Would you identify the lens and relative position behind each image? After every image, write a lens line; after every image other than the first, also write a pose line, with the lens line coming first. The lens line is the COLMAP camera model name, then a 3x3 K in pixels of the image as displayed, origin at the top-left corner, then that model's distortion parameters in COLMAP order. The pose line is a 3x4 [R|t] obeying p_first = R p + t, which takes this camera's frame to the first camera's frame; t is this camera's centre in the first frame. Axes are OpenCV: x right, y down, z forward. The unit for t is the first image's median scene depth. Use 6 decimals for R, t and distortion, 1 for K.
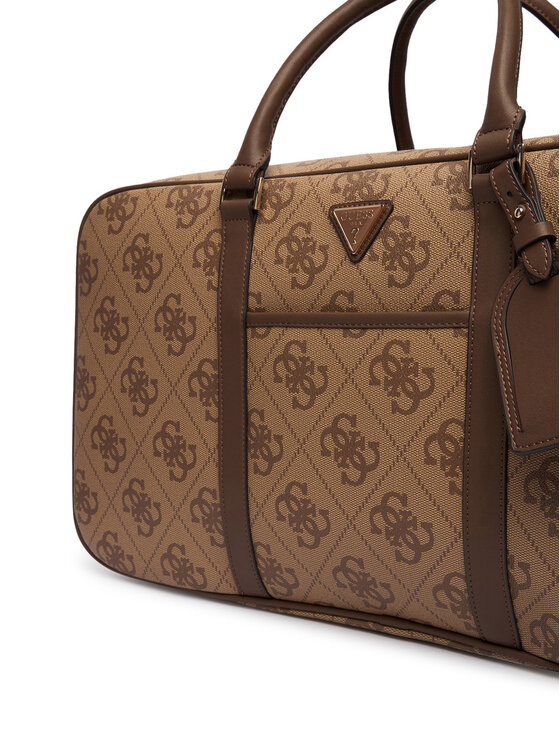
lens RADIAL K [[704.1, 0, 280.0], [0, 704.1, 373.0], [0, 0, 1]] dist [0.000652, 0.005620]
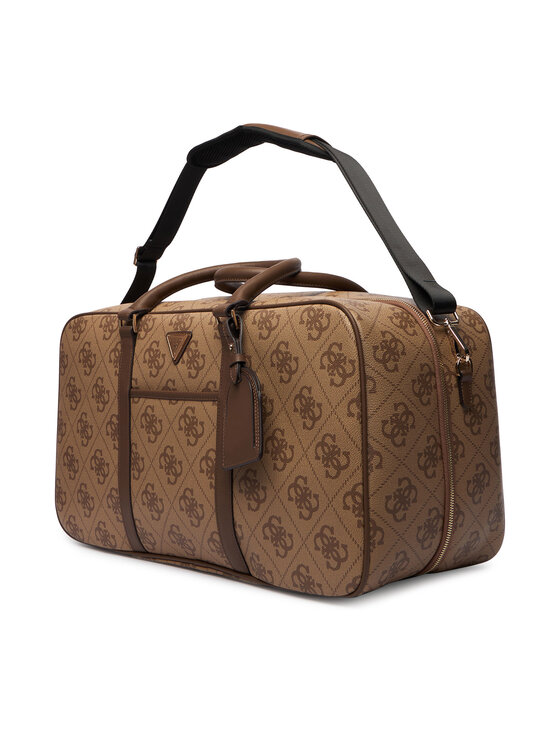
lens RADIAL K [[728.6, 0, 280.0], [0, 728.6, 373.0], [0, 0, 1]] dist [0.002862, 0.001098]
pose [[0.986533, -0.001155, -0.163559, 0.639256], [-0.008063, 0.998416, -0.055680, -0.026323], [0.163364, 0.056249, 0.984961, -0.783695]]
